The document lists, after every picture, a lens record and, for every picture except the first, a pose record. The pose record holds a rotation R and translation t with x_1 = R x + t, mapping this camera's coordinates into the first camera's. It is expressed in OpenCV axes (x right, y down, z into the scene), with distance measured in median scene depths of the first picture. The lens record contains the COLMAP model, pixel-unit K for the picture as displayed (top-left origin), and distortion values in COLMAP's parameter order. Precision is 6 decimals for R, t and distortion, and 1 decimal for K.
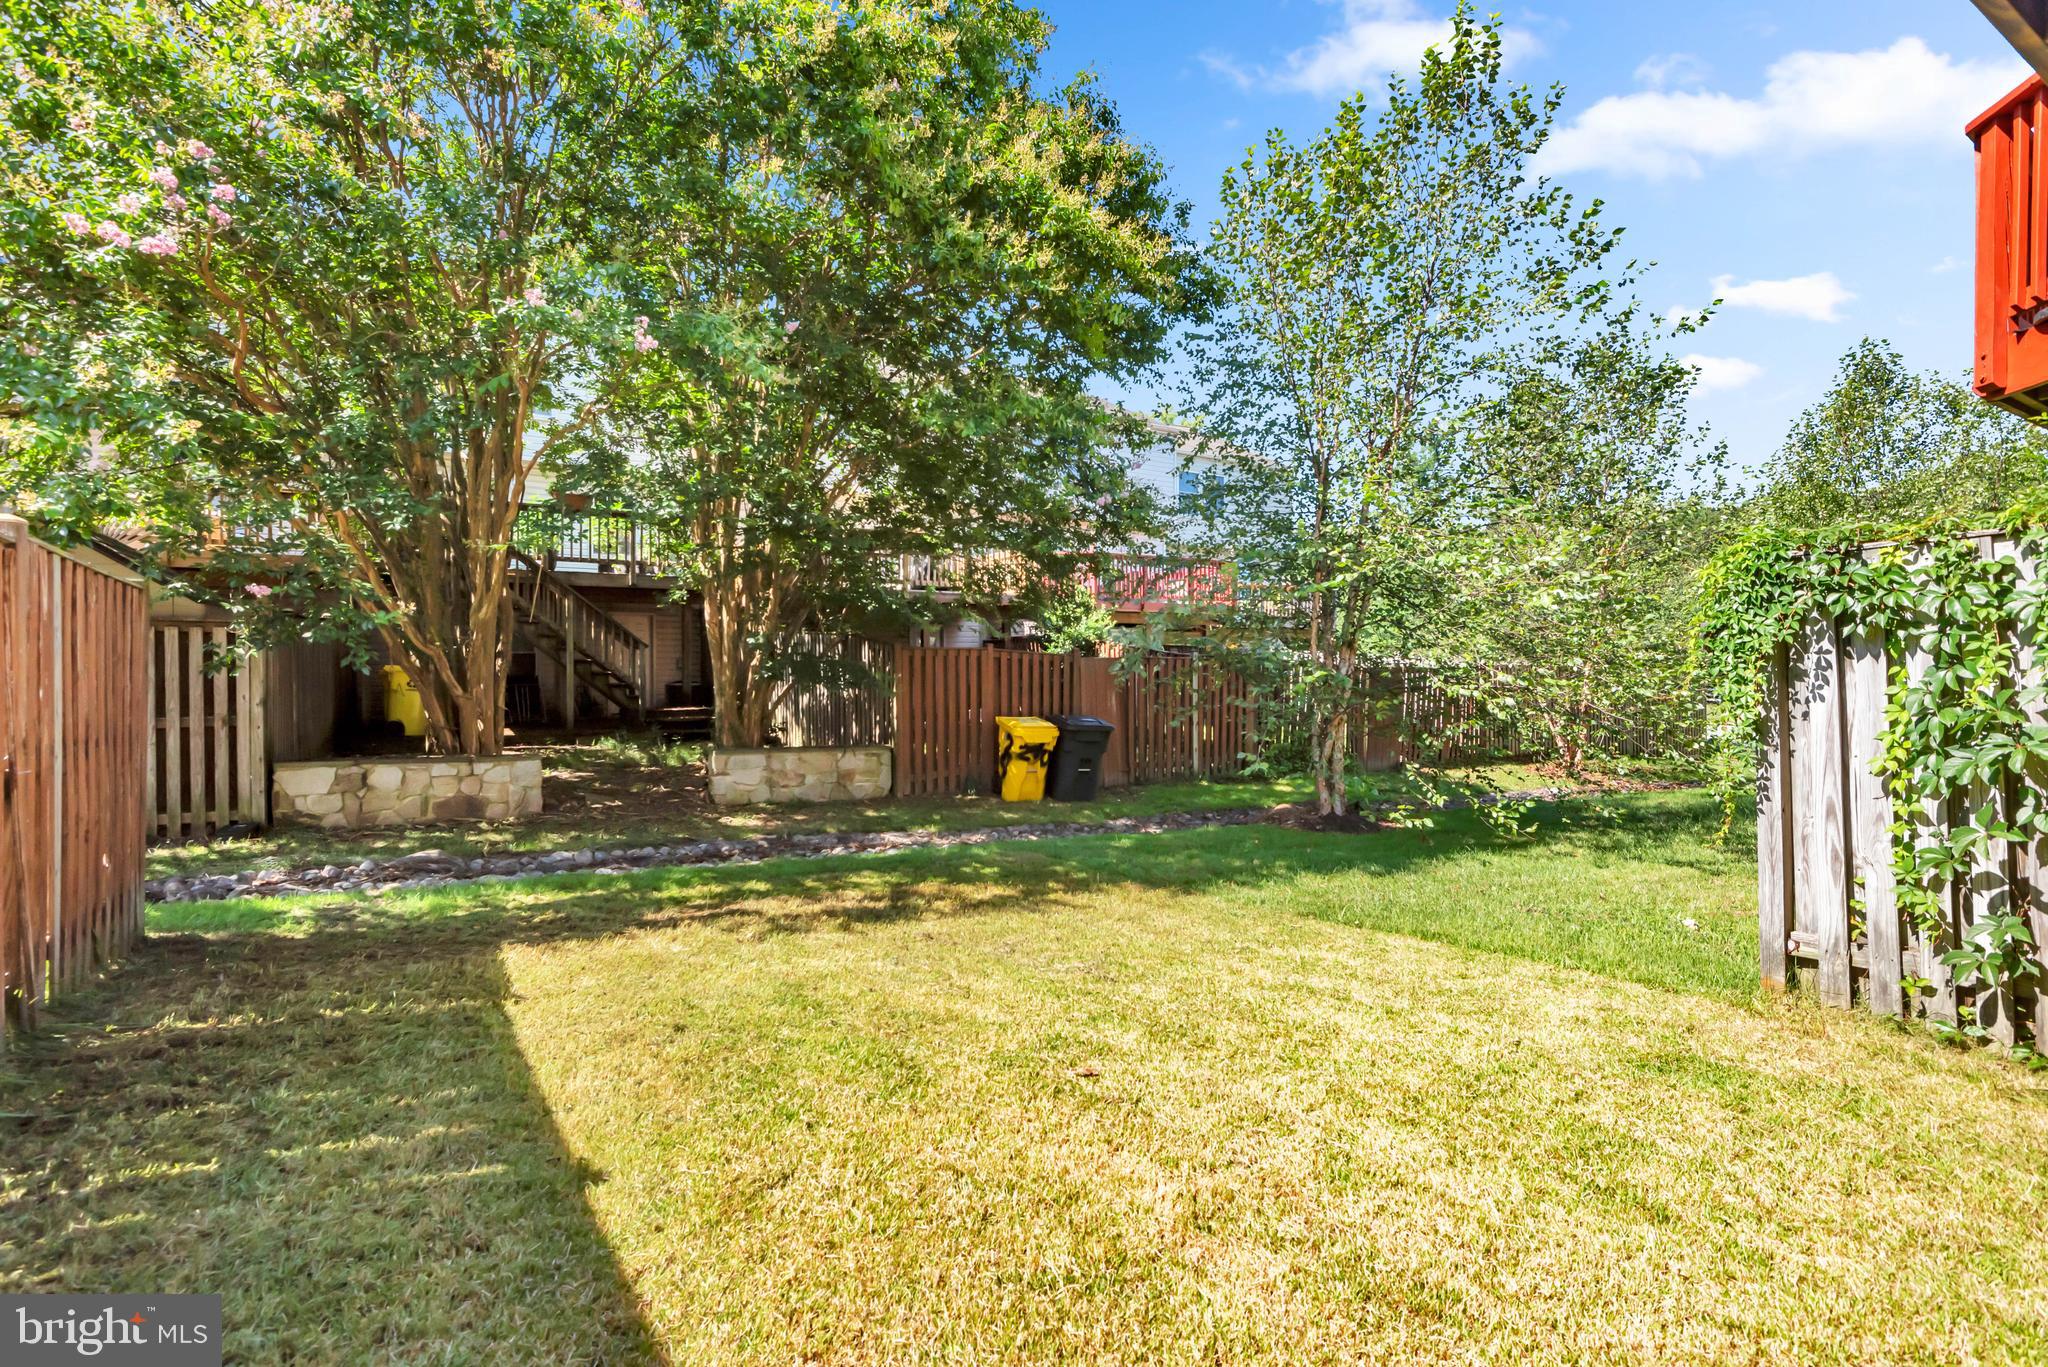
lens RADIAL K [[929.5, 0, 1017.5], [0, 929.5, 653.9], [0, 0, 1]] dist [-0.000622, -0.000339]
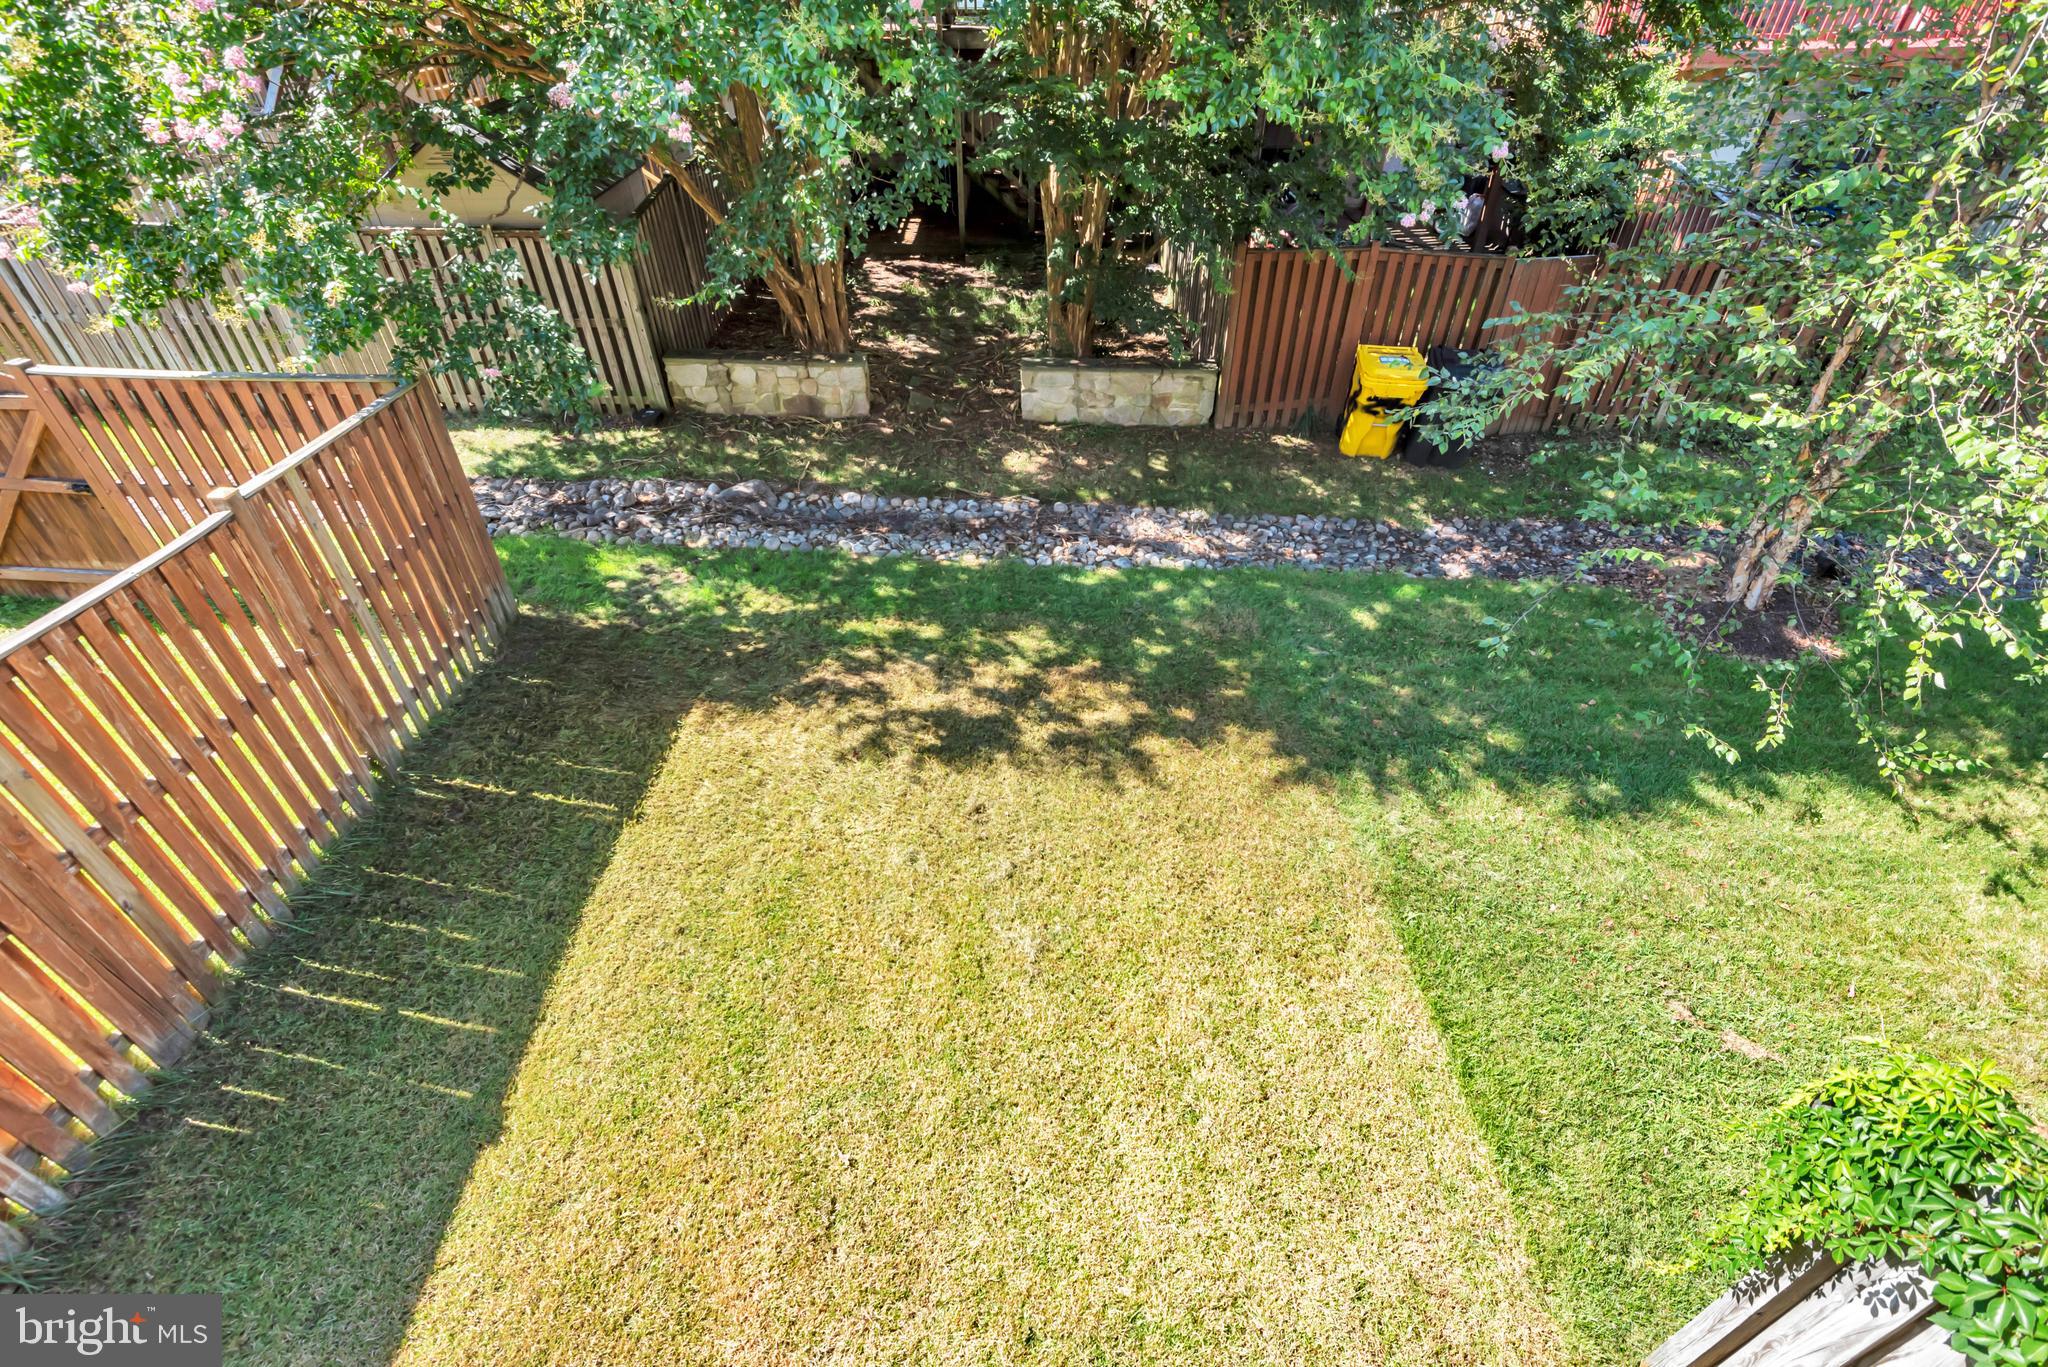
lens RADIAL K [[930.6, 0, 1026.9], [0, 930.6, 666.1], [0, 0, 1]] dist [0.029791, -0.015271]
pose [[0.855720, 0.320840, -0.405961, 0.230987], [0.001745, 0.782765, 0.622315, -0.340649], [0.517435, -0.533236, 0.669268, 0.236753]]
